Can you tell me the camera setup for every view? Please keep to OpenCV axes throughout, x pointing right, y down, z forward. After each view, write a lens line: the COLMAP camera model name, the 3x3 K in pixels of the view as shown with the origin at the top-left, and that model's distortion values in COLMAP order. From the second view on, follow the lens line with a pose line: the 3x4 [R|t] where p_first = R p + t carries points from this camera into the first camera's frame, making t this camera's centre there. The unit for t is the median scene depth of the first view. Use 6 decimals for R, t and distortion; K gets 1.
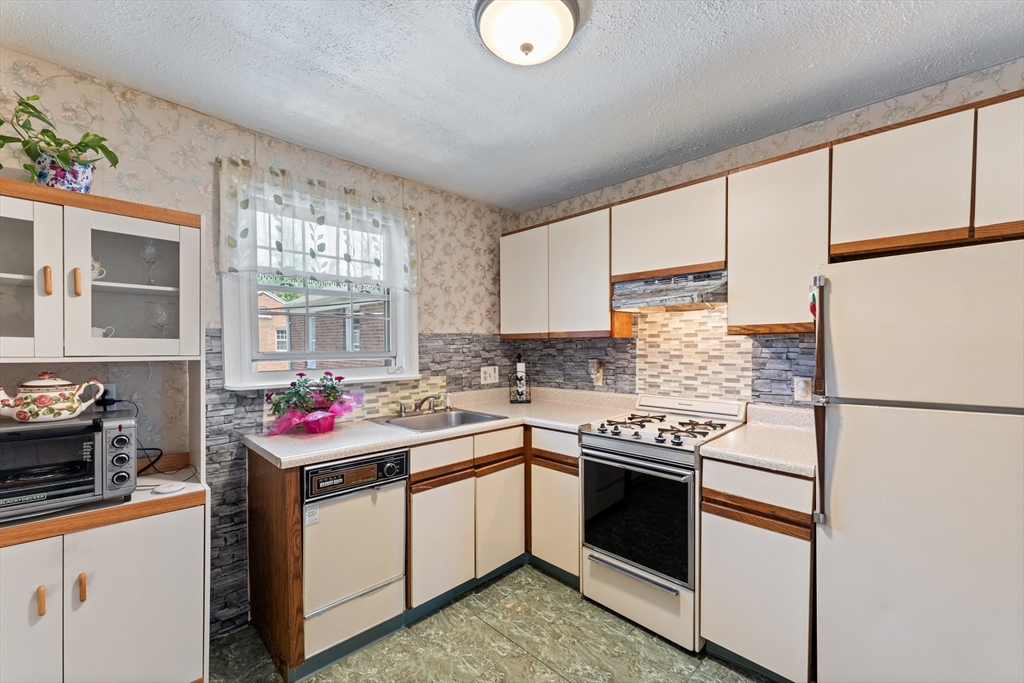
lens RADIAL K [[422.2, 0, 528.8], [0, 422.2, 359.3], [0, 0, 1]] dist [0.000820, 0.000055]
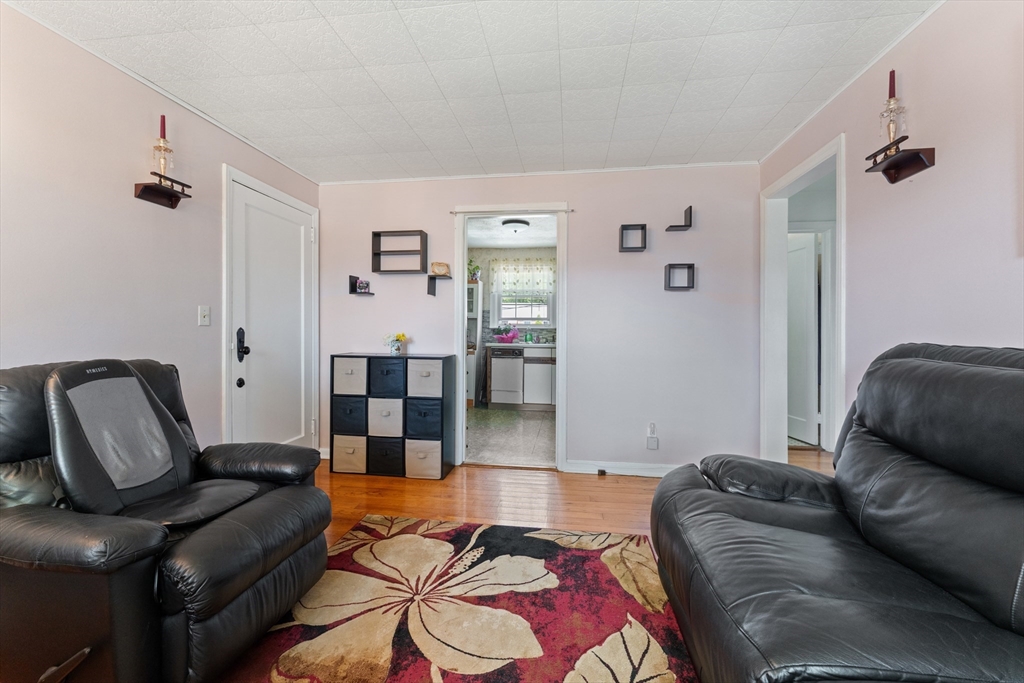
lens RADIAL K [[413.4, 0, 513.8], [0, 413.4, 332.1], [0, 0, 1]] dist [0.001038, 0.000069]
pose [[0.596114, 0.004488, -0.802887, 1.698721], [-0.033268, 0.999264, -0.019114, 0.133939], [0.802210, 0.038105, 0.595825, -0.670020]]
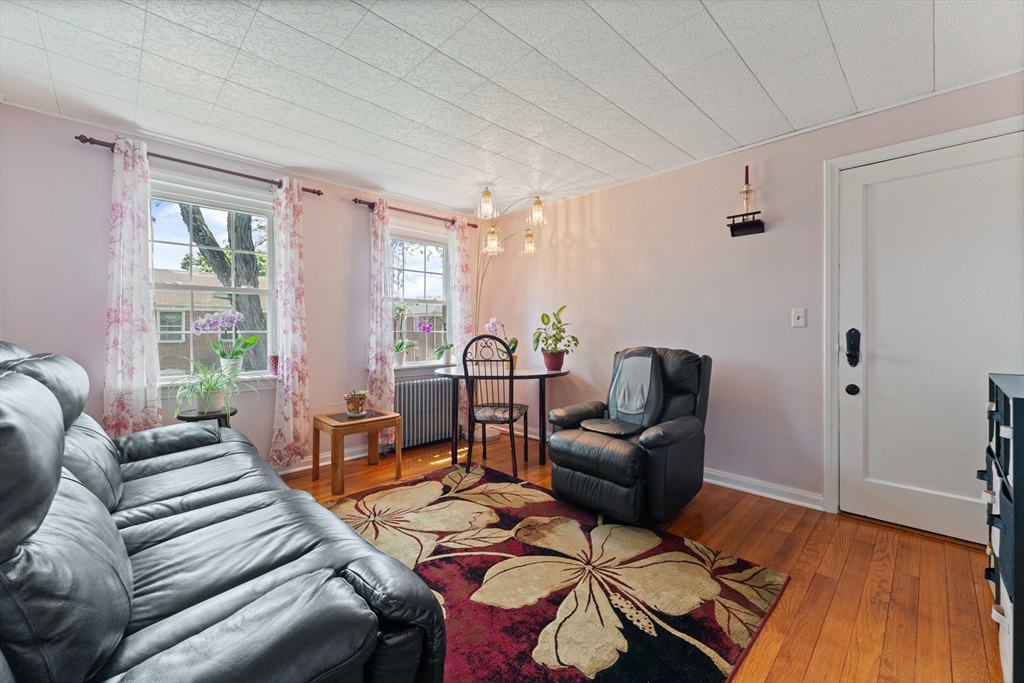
lens RADIAL K [[413.4, 0, 513.8], [0, 413.4, 332.1], [0, 0, 1]] dist [0.001038, 0.000069]
pose [[-0.999770, 0.000803, 0.021416, 1.129413], [0.001726, 0.999069, 0.043112, 0.087002], [-0.021362, 0.043139, -0.998841, 0.488236]]
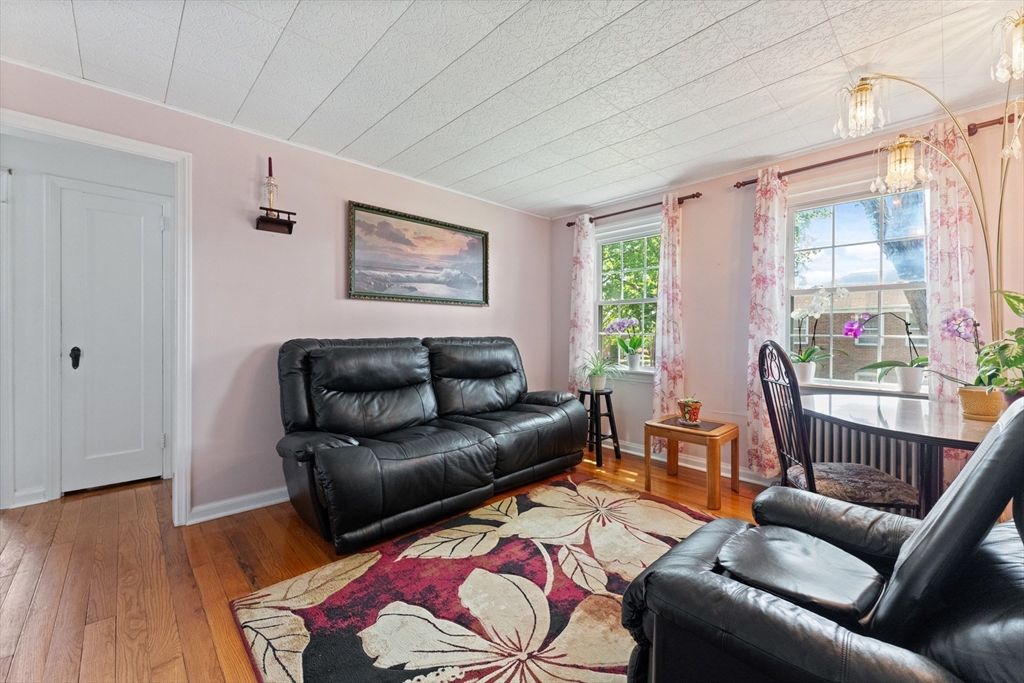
lens RADIAL K [[408.7, 0, 513.7], [0, 408.7, 336.2], [0, 0, 1]] dist [0.000082, -0.000041]
pose [[0.033158, -0.009544, 0.999405, 0.381899], [0.033603, 0.999400, 0.008429, 0.119575], [-0.998885, 0.033304, 0.033458, -0.366851]]
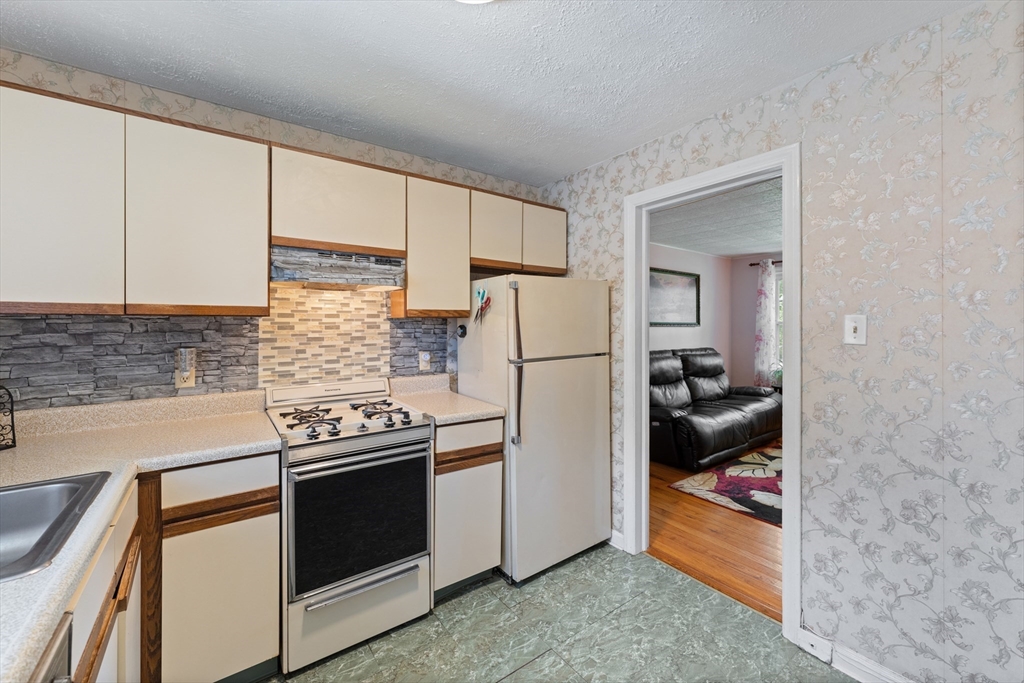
lens RADIAL K [[407.5, 0, 516.3], [0, 407.5, 327.8], [0, 0, 1]] dist [-0.000335, -0.000023]
pose [[0.160448, -0.002436, 0.987041, -0.485289], [0.034586, 0.999397, -0.003155, -0.014695], [-0.986438, 0.034644, 0.160435, 0.478883]]
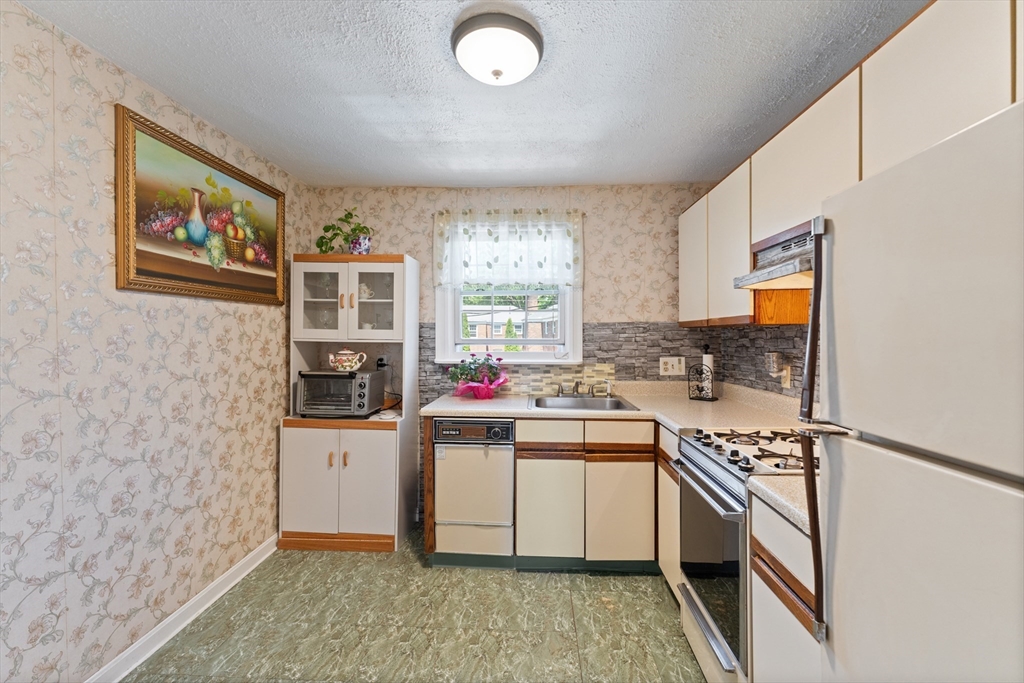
lens RADIAL K [[422.0, 0, 512.0], [0, 422.0, 341.5], [0, 0, 1]] dist [-0.000509, -0.000007]
pose [[0.656404, 0.015461, -0.754251, 0.516152], [-0.027438, 0.999618, -0.003389, -0.005778], [0.753910, 0.022920, 0.656577, 0.170755]]
